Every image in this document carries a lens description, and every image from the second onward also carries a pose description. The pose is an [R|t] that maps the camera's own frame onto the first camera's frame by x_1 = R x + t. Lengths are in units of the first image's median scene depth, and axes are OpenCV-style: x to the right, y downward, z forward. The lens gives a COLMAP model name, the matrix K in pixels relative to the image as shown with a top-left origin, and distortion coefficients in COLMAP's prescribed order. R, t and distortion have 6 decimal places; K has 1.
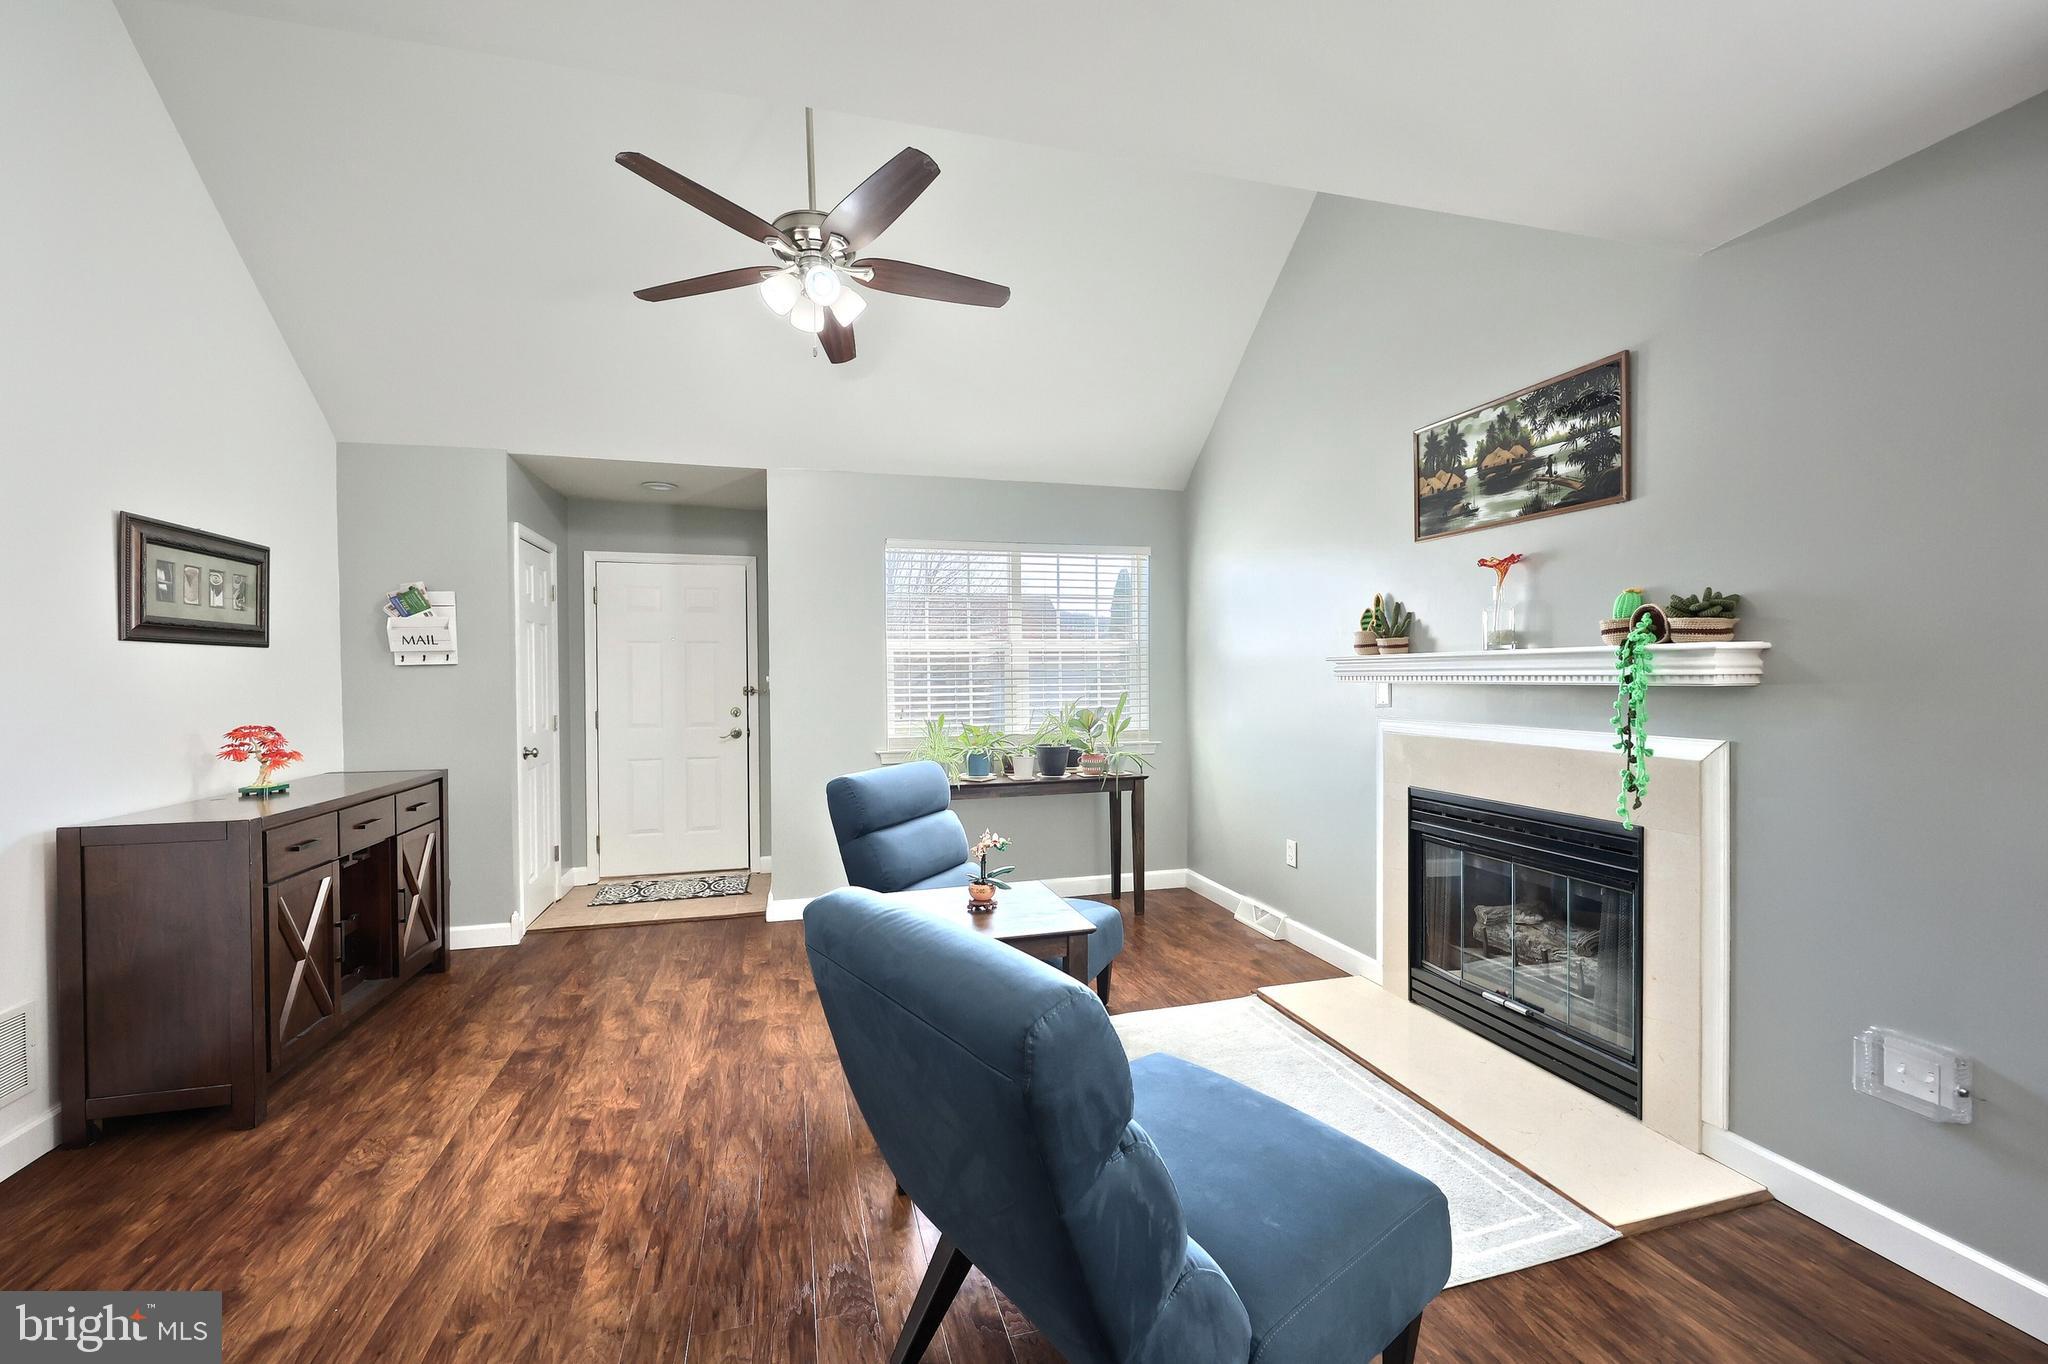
lens RADIAL K [[833.0, 0, 1013.5], [0, 833.0, 675.1], [0, 0, 1]] dist [0.000400, 0.000290]
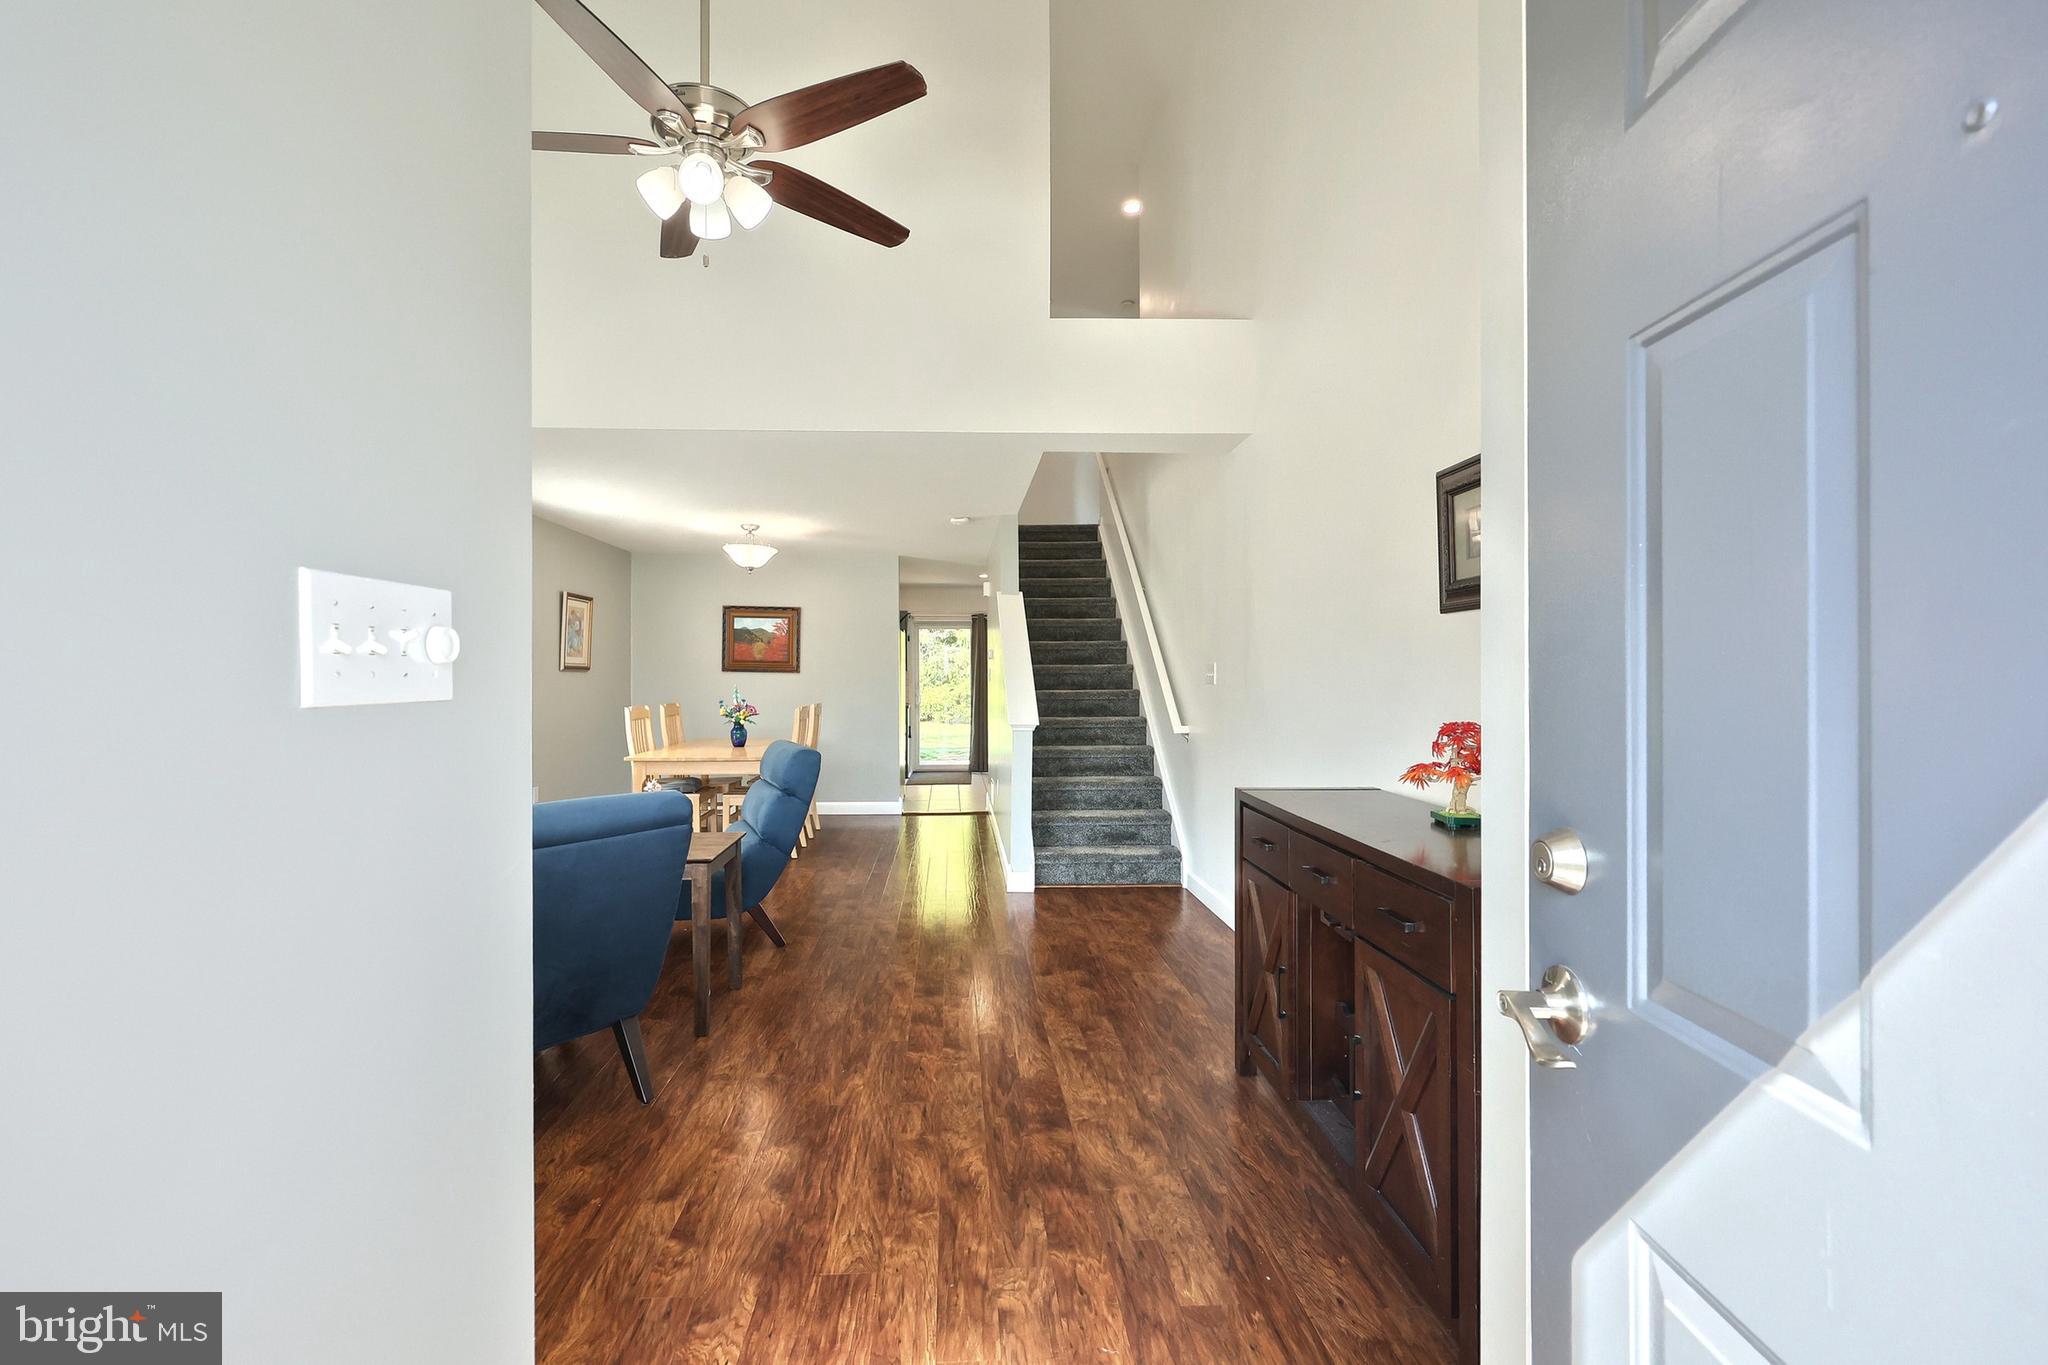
lens RADIAL K [[864.8, 0, 966.0], [0, 864.8, 678.7], [0, 0, 1]] dist [0.000037, 0.000071]
pose [[-0.969345, 0.005489, 0.245644, -0.776067], [0.006023, 0.999981, 0.001423, 0.023315], [-0.245632, 0.002859, -0.969359, 2.003140]]
